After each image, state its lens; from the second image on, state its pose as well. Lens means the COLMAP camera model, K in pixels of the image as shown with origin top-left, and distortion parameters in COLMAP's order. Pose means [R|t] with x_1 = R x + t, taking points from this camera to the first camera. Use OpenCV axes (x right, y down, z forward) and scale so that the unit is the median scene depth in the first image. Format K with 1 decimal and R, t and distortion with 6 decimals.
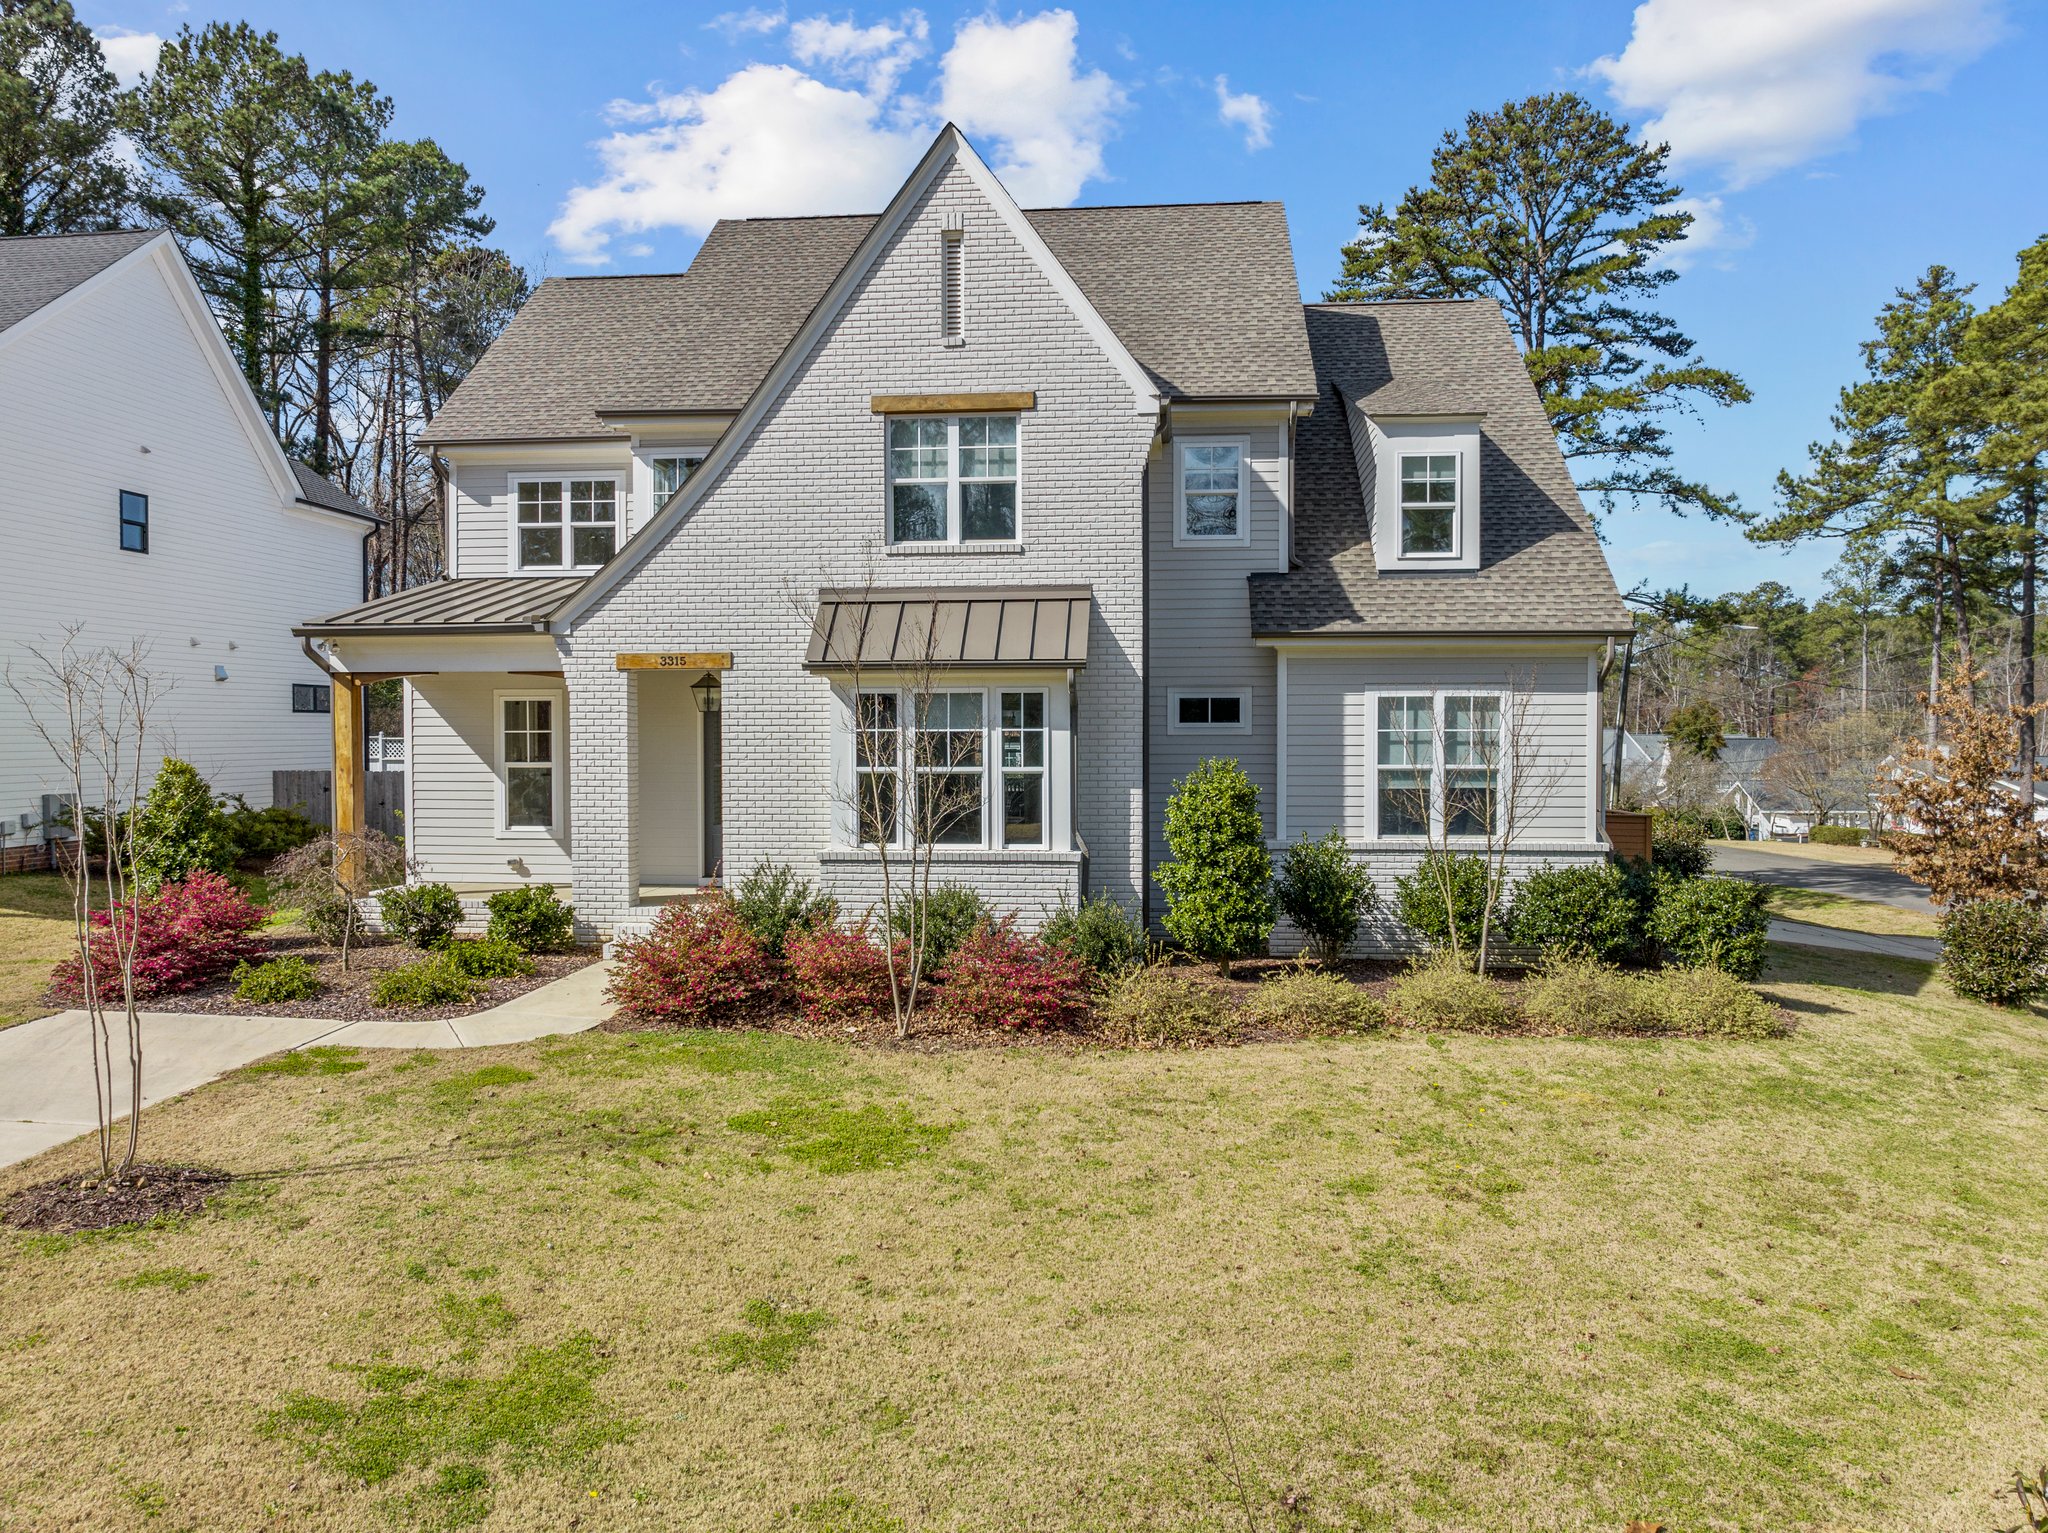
lens RADIAL K [[1433.3, 0, 1031.1], [0, 1433.3, 772.9], [0, 0, 1]] dist [-0.034658, -0.002107]
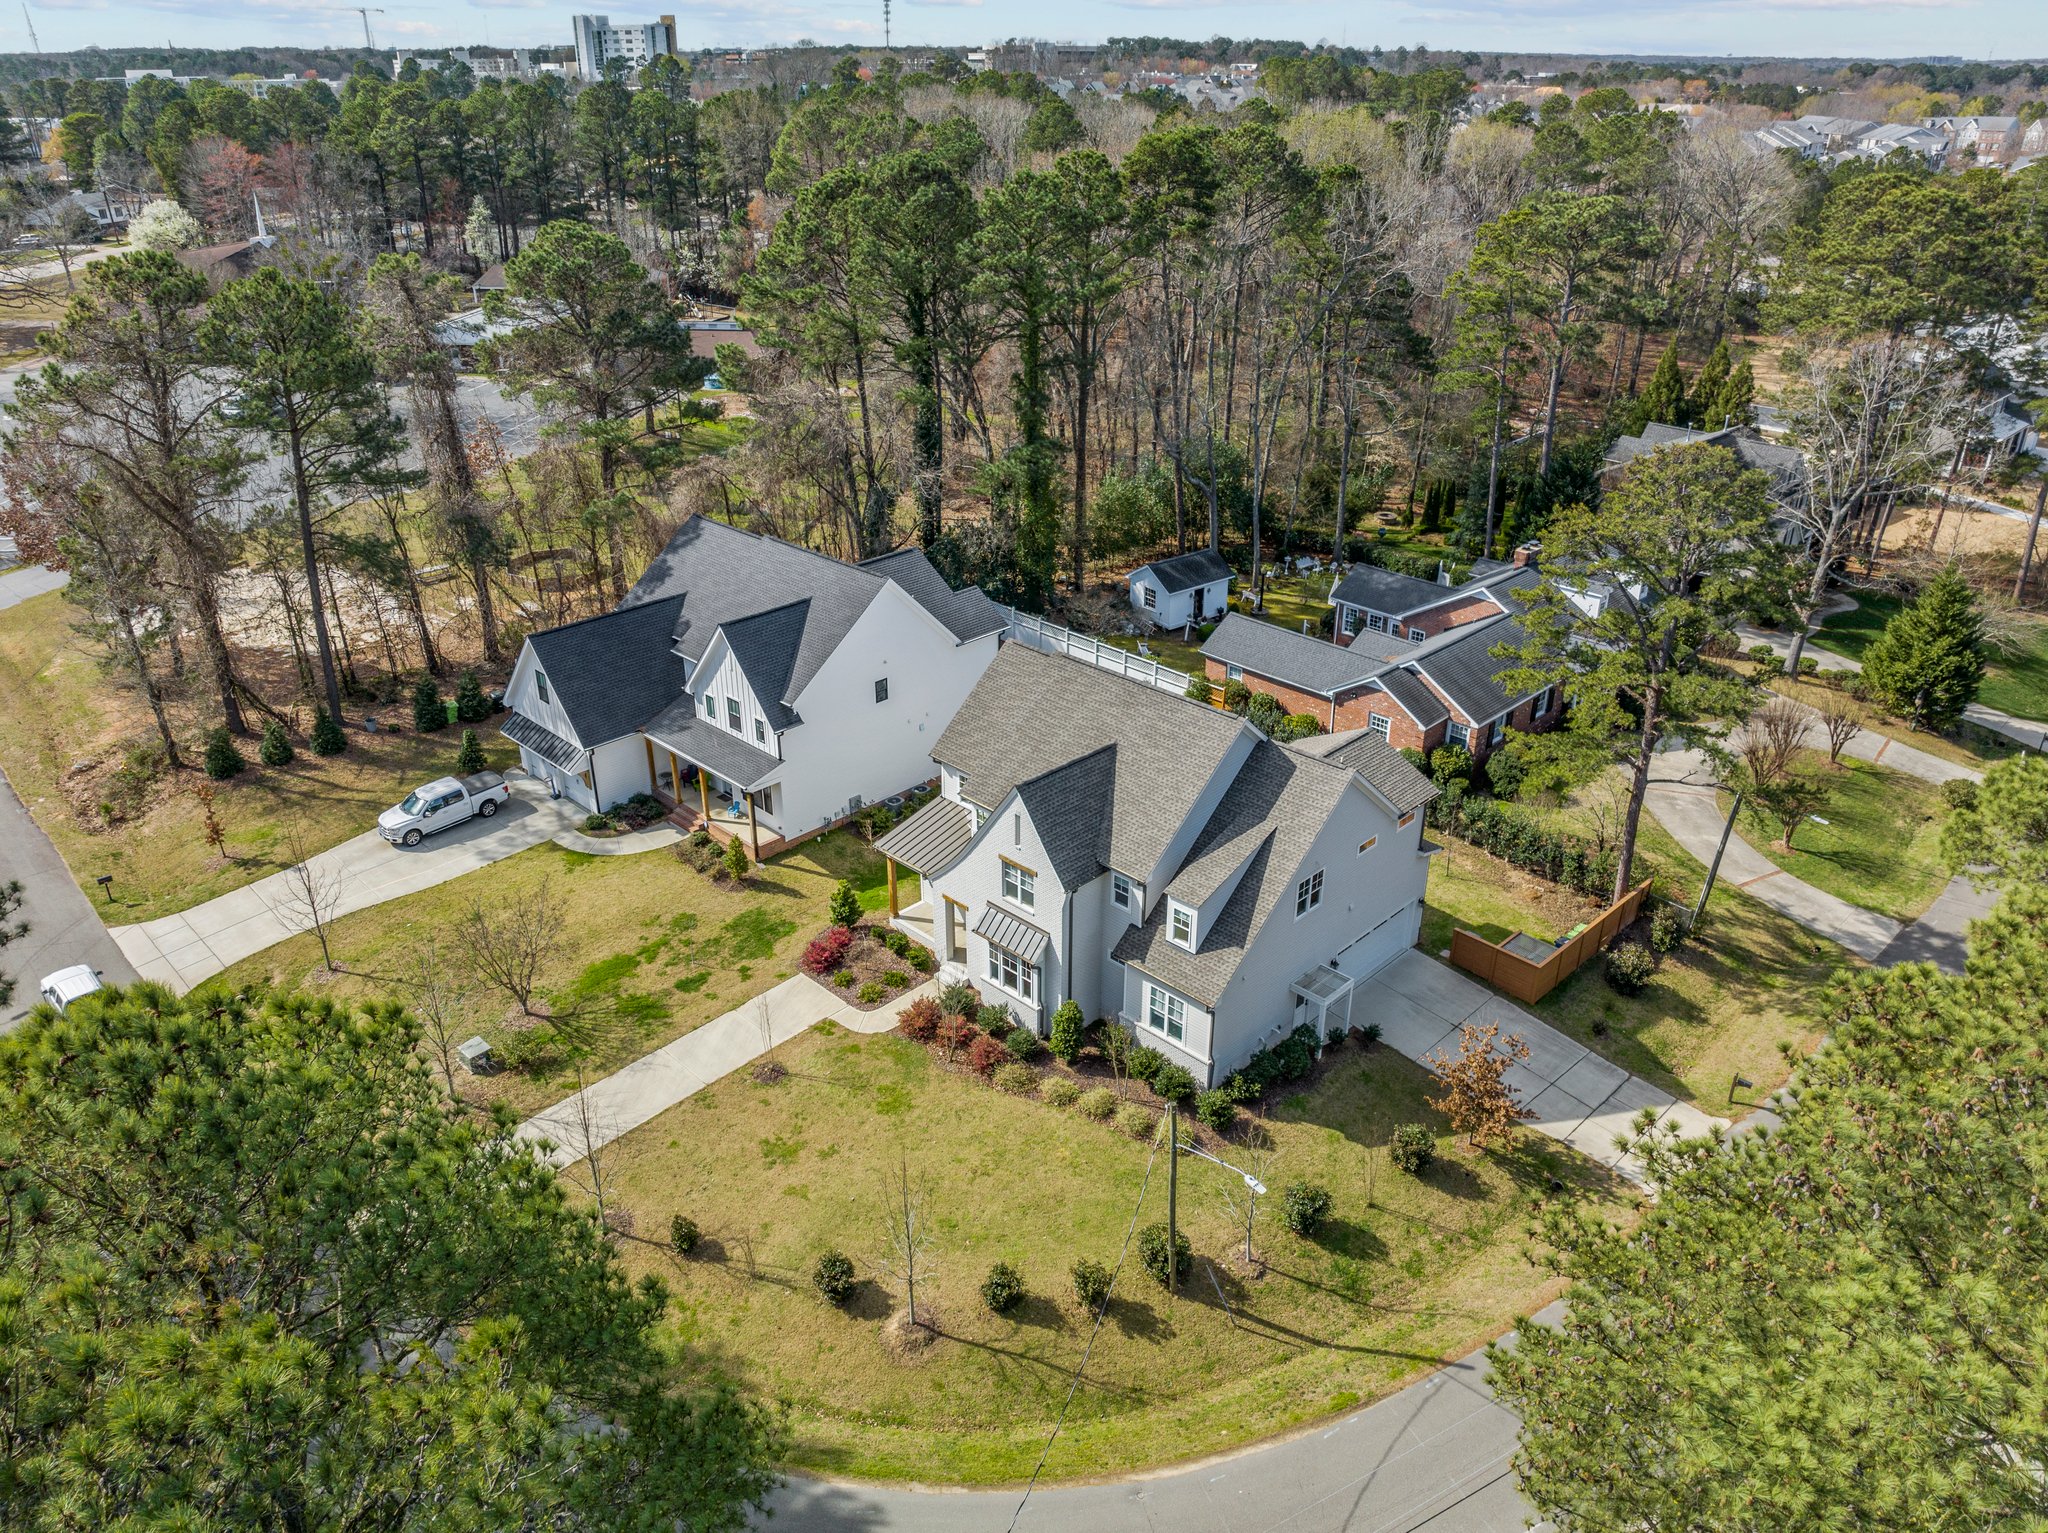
lens RADIAL K [[1454.4, 0, 1036.5], [0, 1454.4, 764.9], [0, 0, 1]] dist [-0.033645, -0.005324]
pose [[0.776757, 0.281215, -0.563530, 1.645500], [-0.021815, 0.906253, 0.422173, -1.744119], [0.629422, -0.315632, 0.710073, -1.095718]]
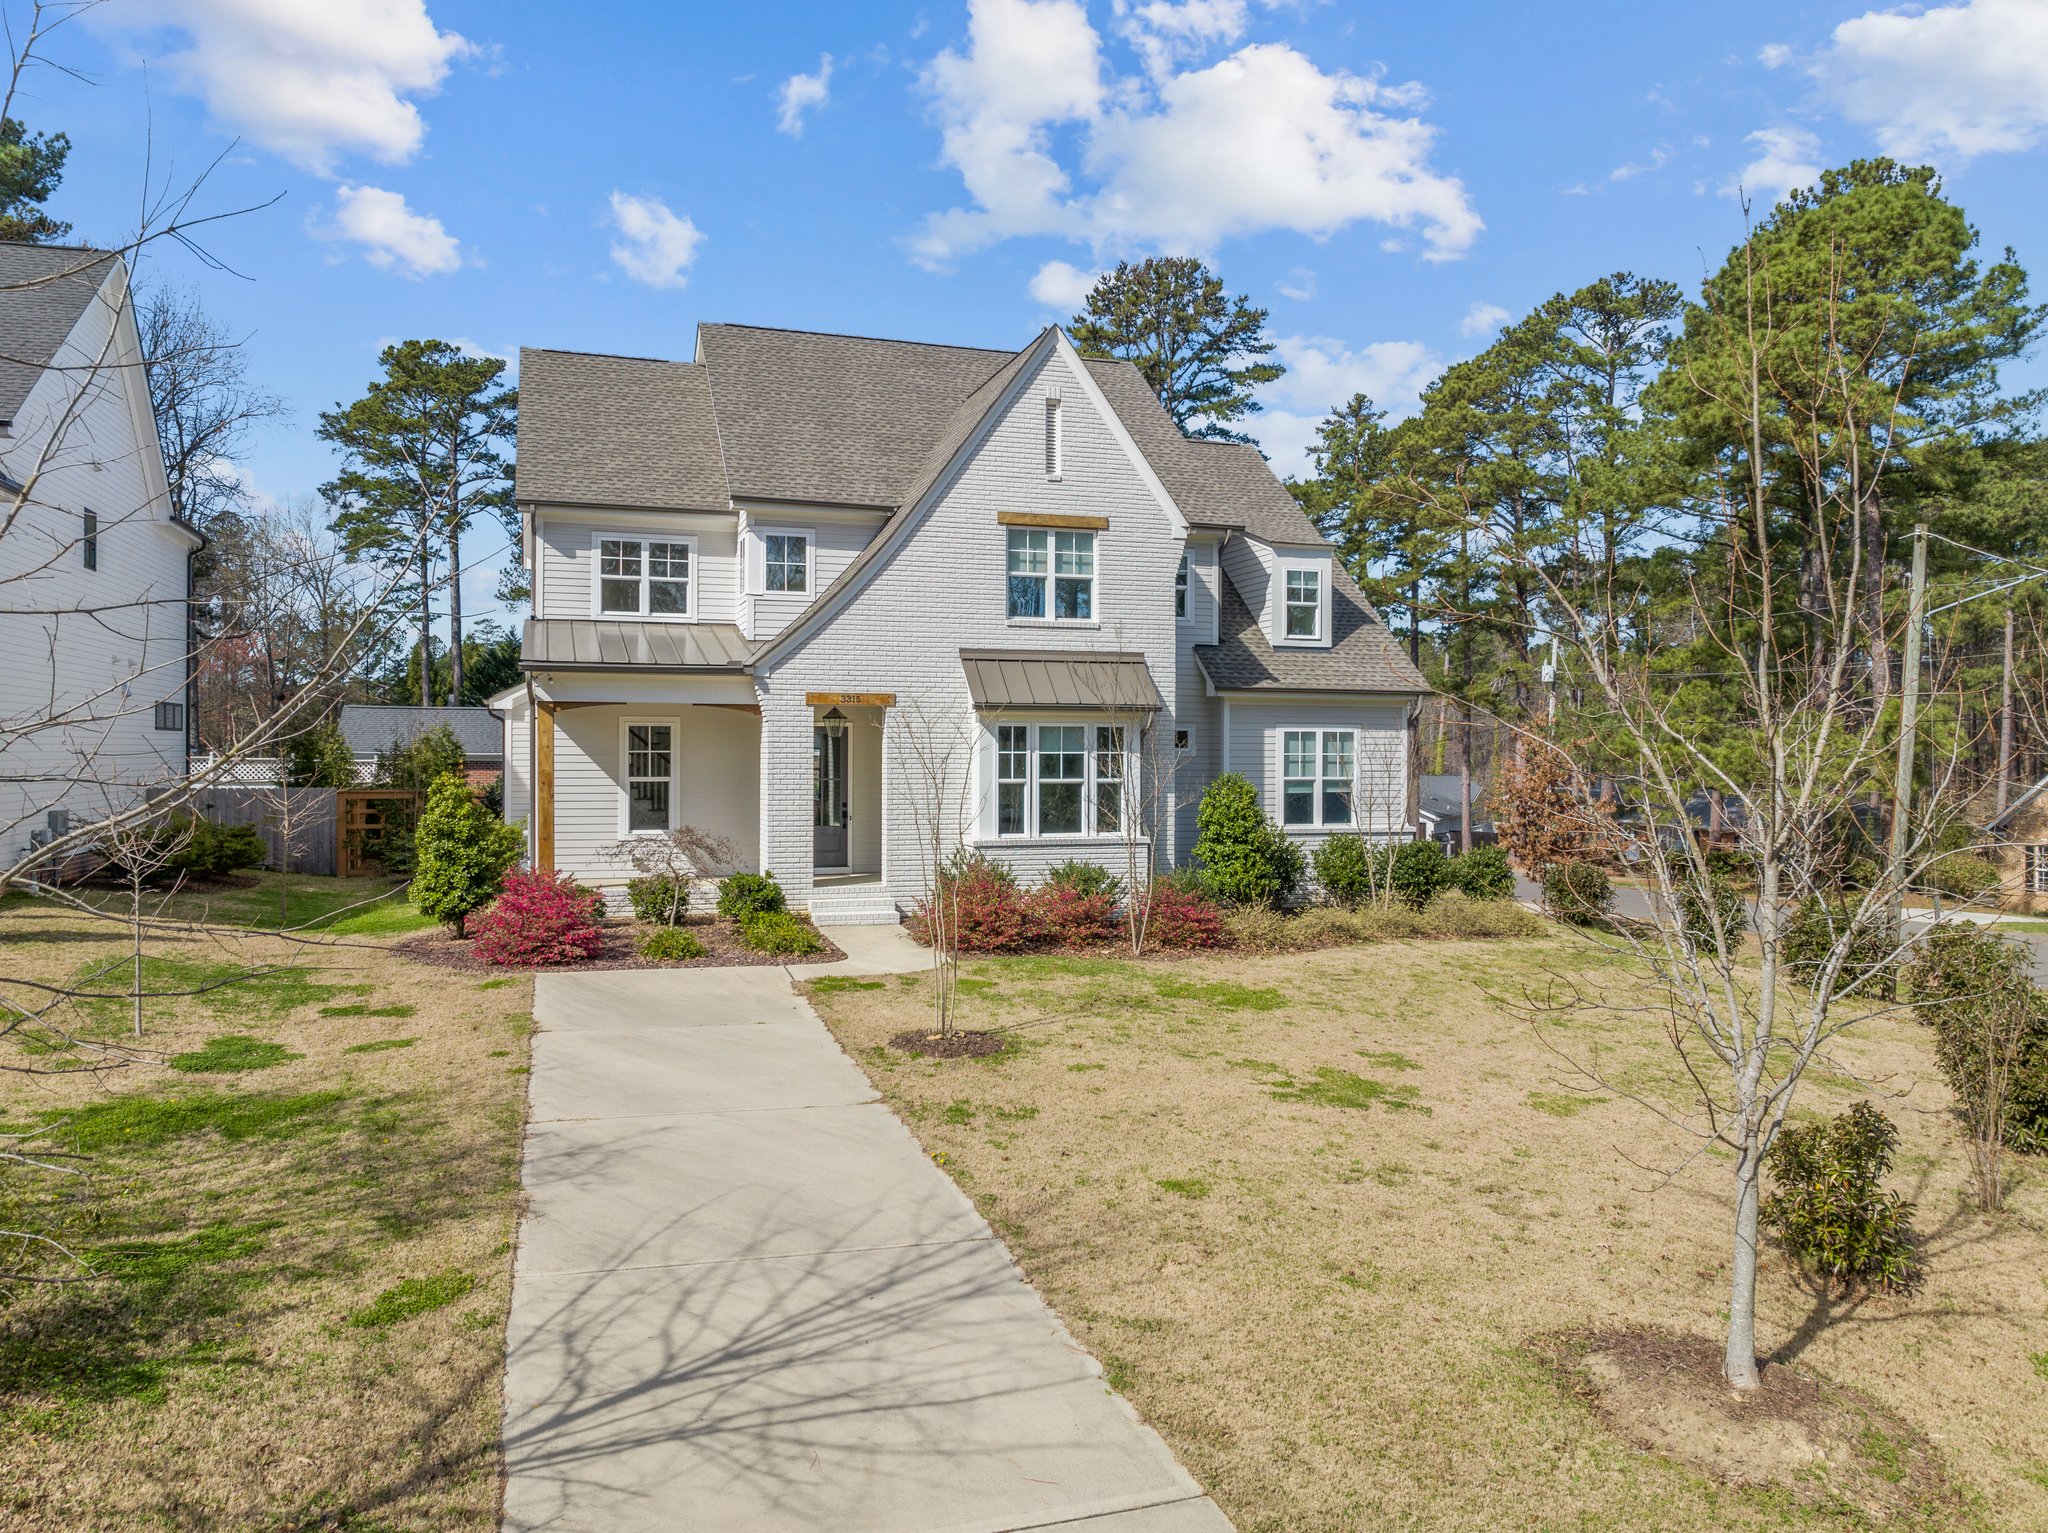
lens RADIAL K [[1439.9, 0, 1034.1], [0, 1439.9, 761.5], [0, 0, 1]] dist [-0.037080, 0.002576]
pose [[0.912828, 0.001931, 0.408339, -0.644698], [0.007134, 0.999761, -0.020675, 0.007981], [-0.408282, 0.021786, 0.912596, -0.279985]]
